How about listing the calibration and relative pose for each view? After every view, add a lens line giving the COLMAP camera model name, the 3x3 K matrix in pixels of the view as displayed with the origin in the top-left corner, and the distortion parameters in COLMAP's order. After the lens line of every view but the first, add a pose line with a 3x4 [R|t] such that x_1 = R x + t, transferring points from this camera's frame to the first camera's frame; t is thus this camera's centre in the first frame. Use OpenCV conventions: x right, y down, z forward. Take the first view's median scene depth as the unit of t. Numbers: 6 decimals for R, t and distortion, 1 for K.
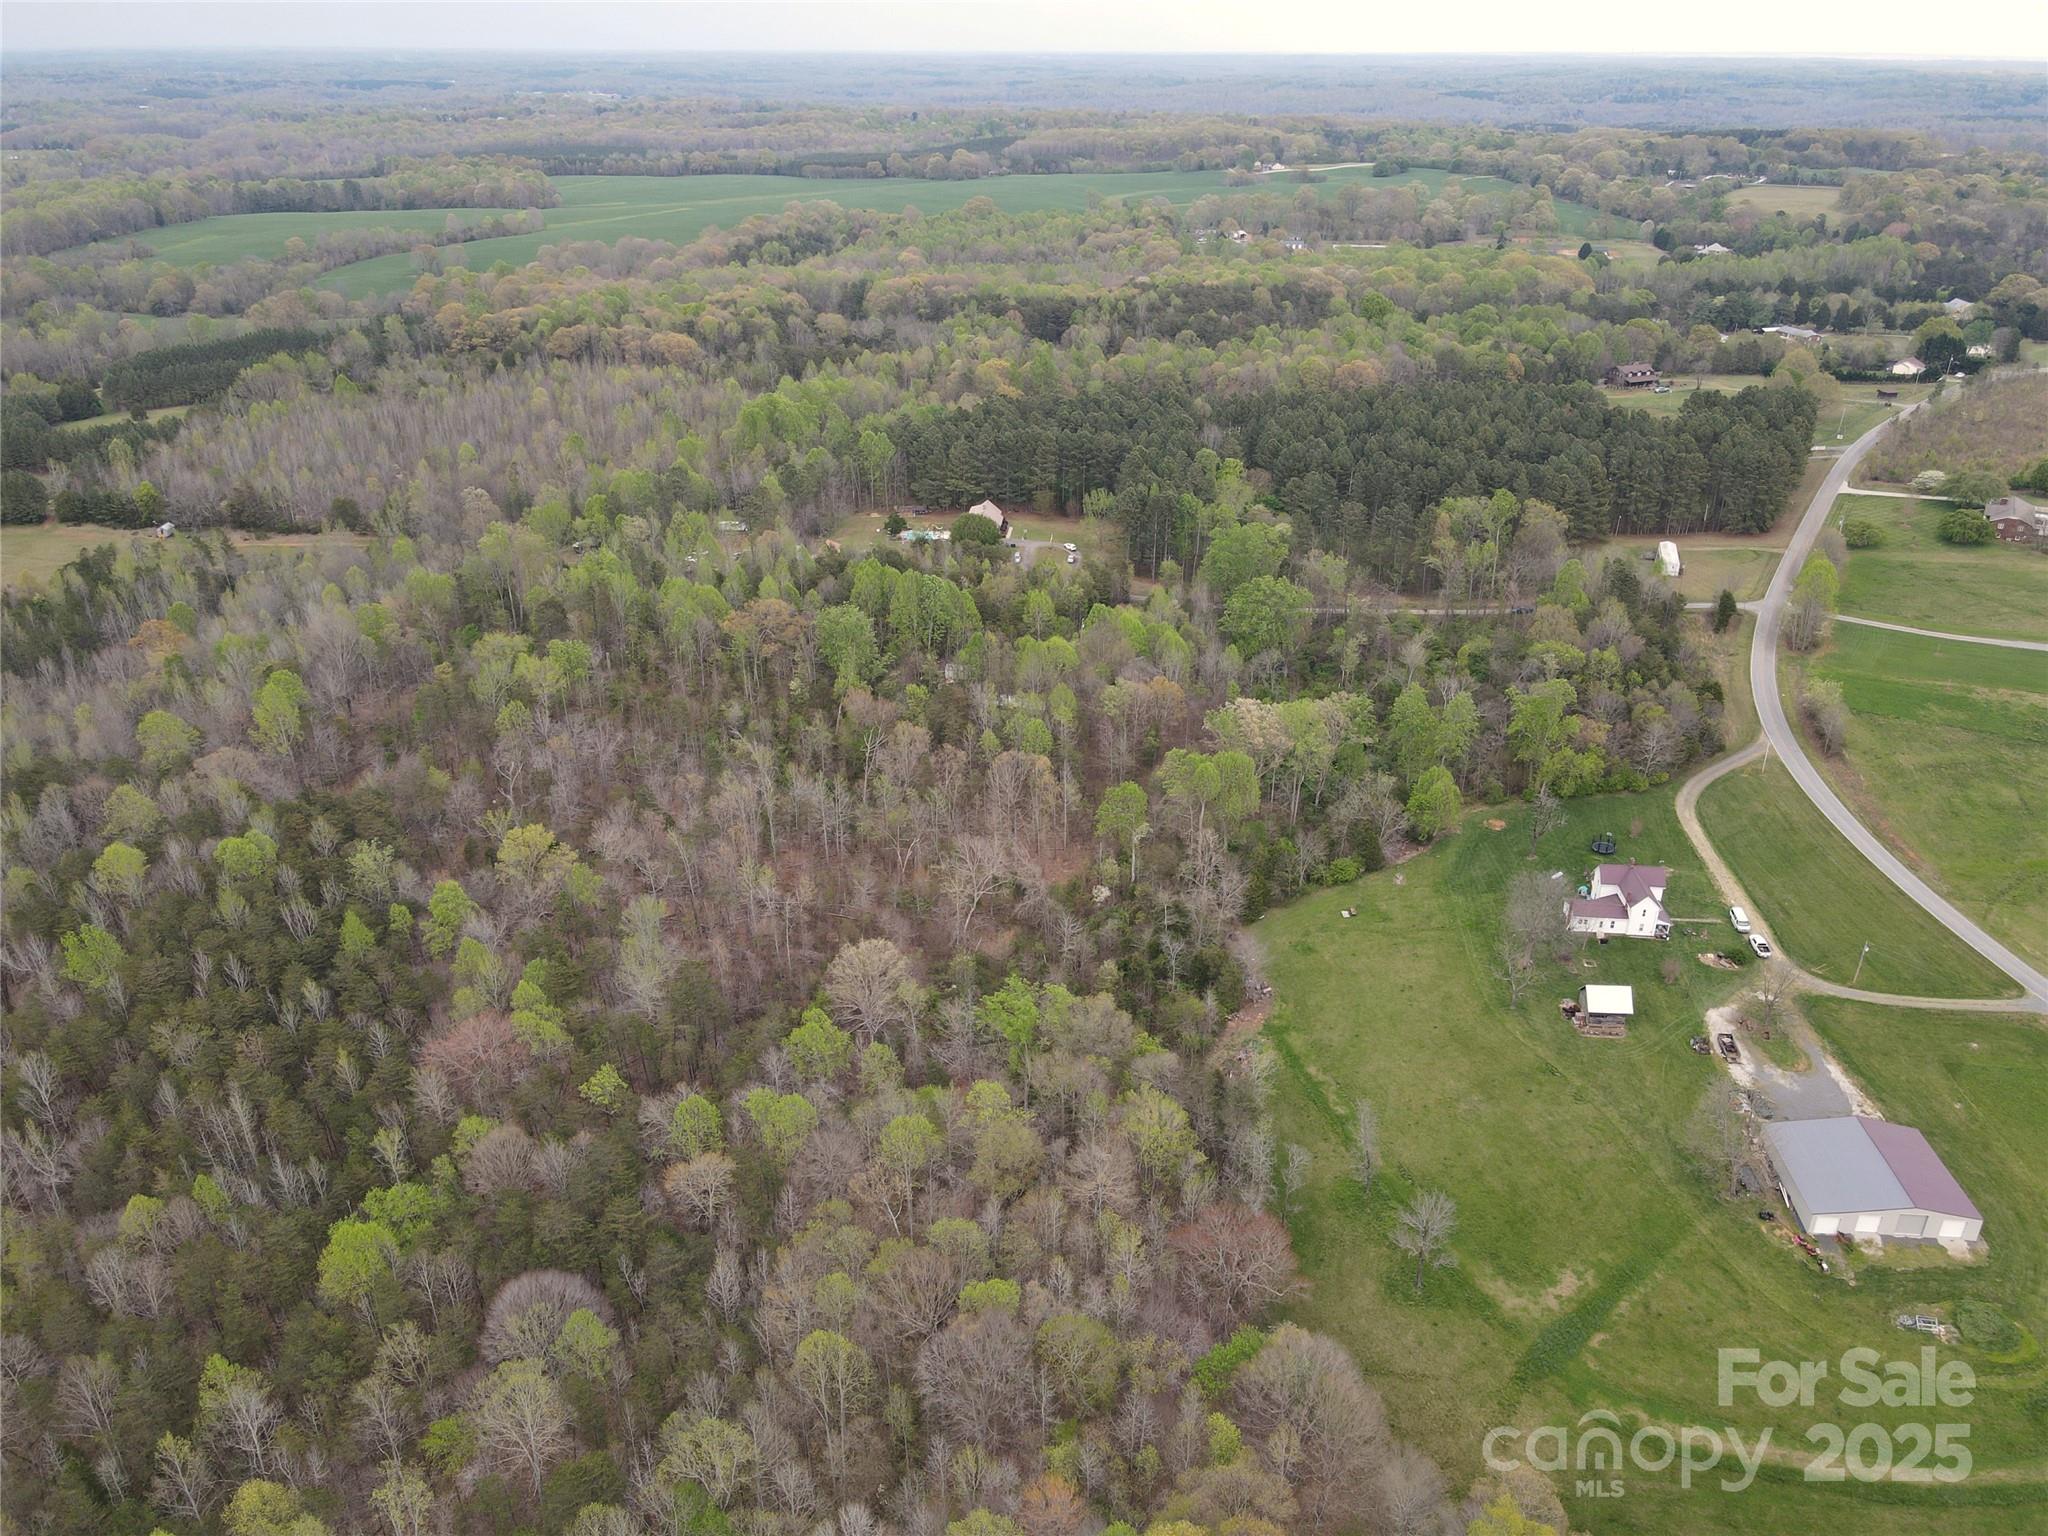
lens RADIAL K [[1499.3, 0, 1026.0], [0, 1499.3, 761.7], [0, 0, 1]] dist [0.015753, 0.002368]
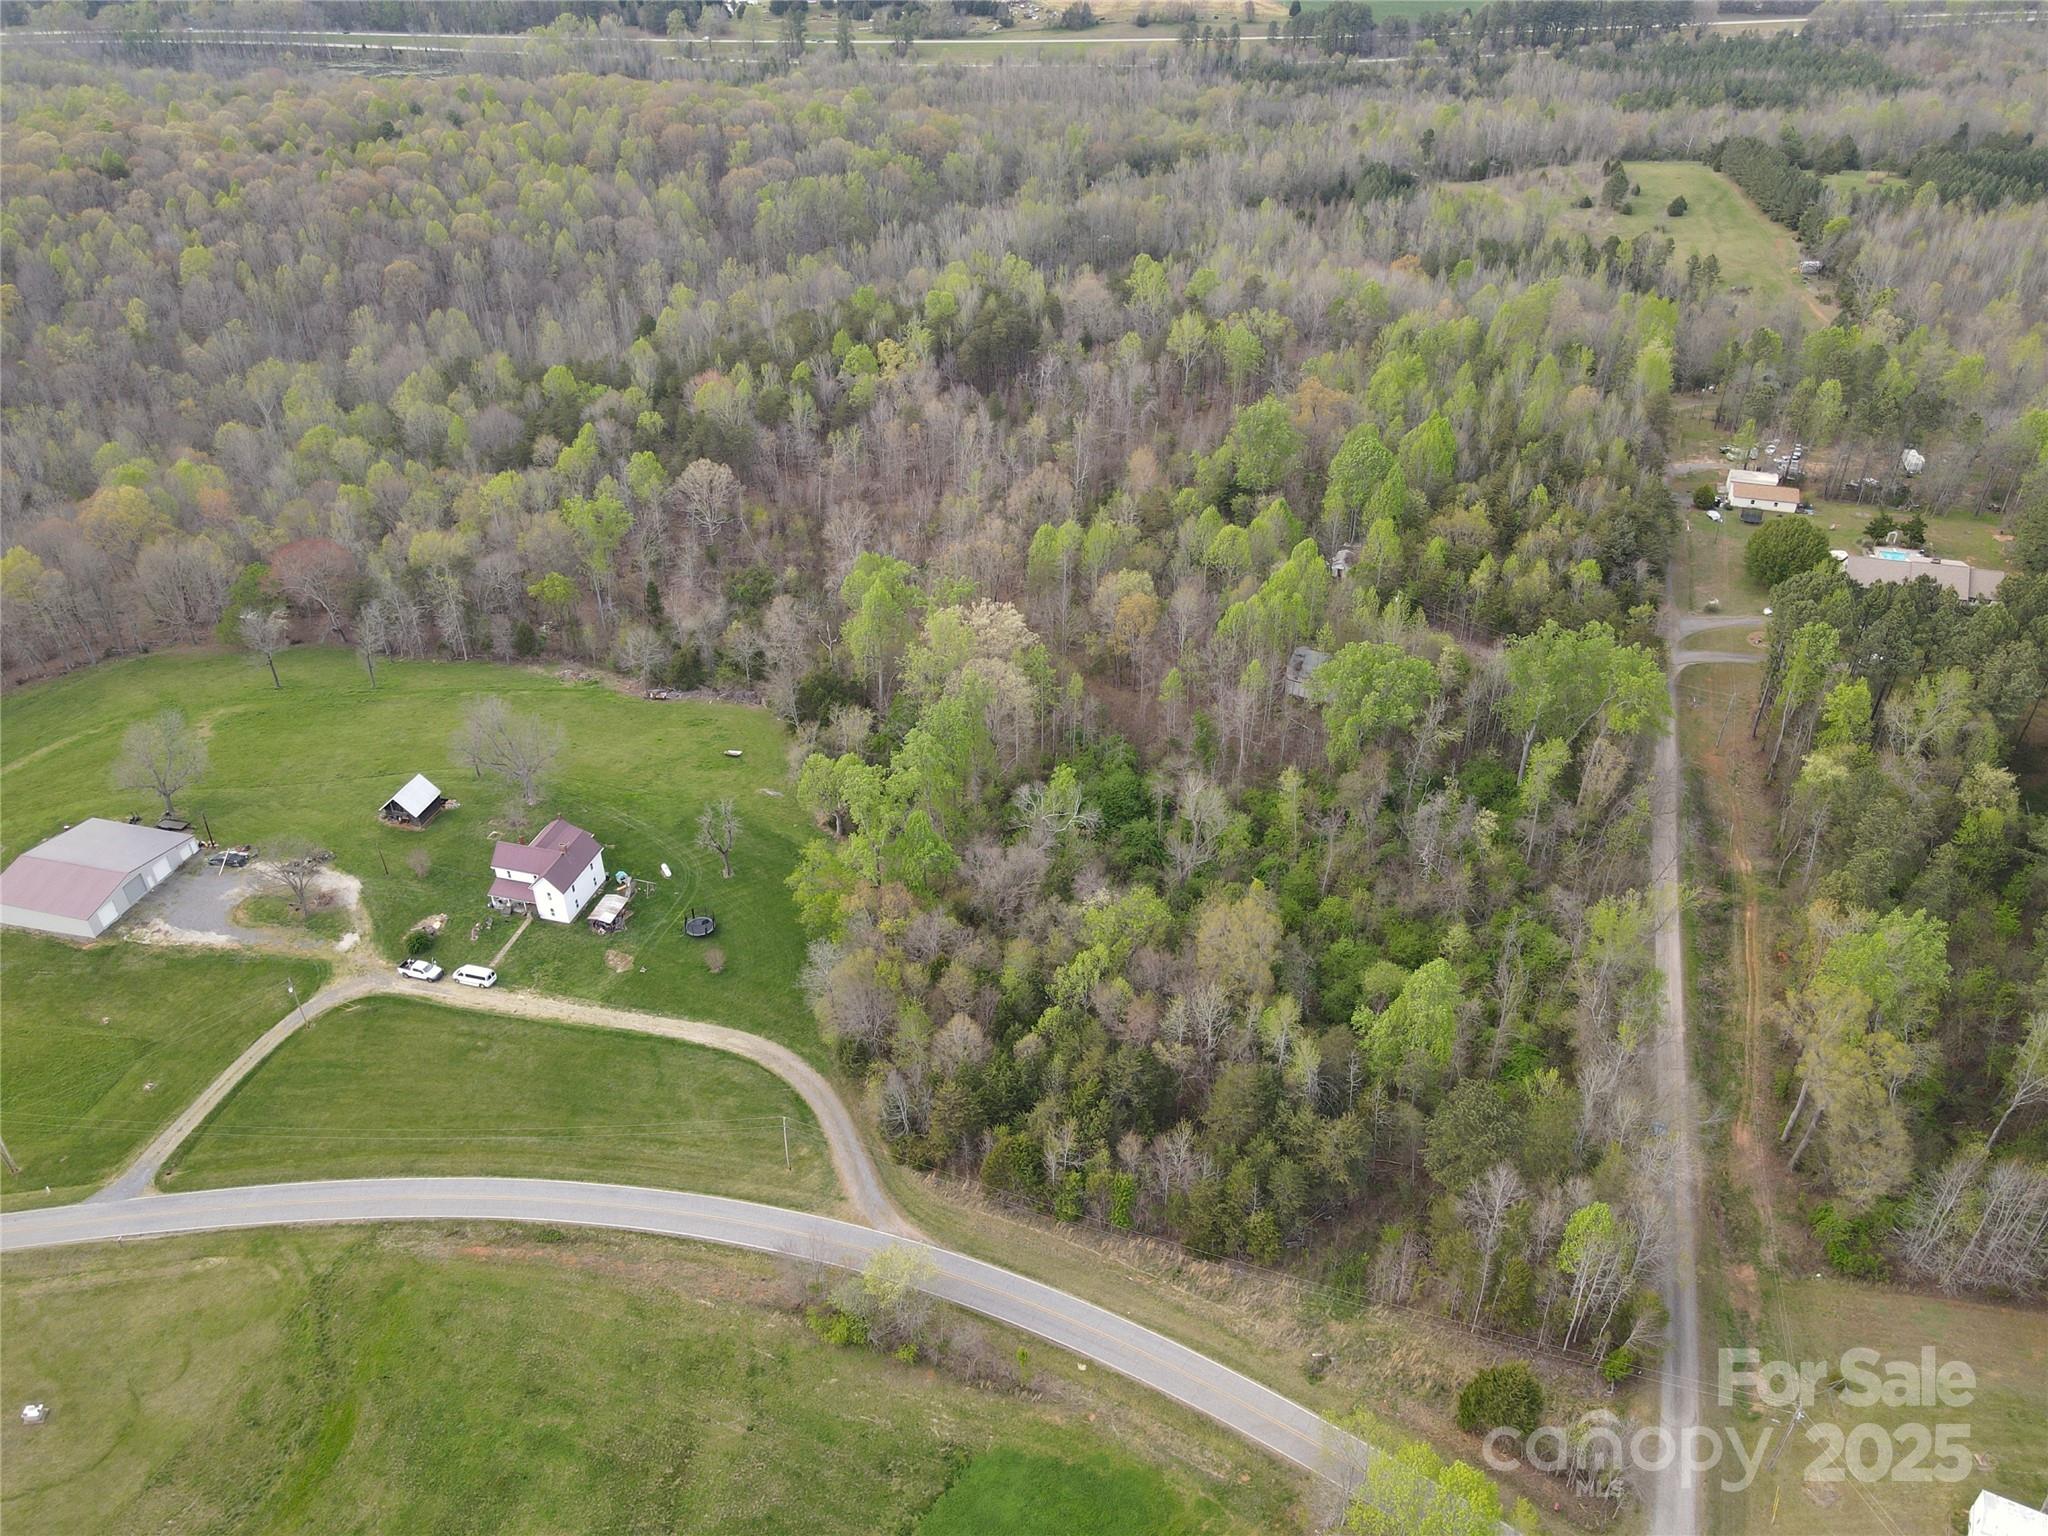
lens RADIAL K [[1499.9, 0, 1024.0], [0, 1499.9, 768.0], [0, 0, 1]] dist [0.006569, 0.016722]
pose [[-0.182649, 0.551696, -0.813800, 0.953926], [-0.422552, 0.703331, 0.571643, -0.501479], [0.887744, 0.448282, 0.104658, 1.088769]]
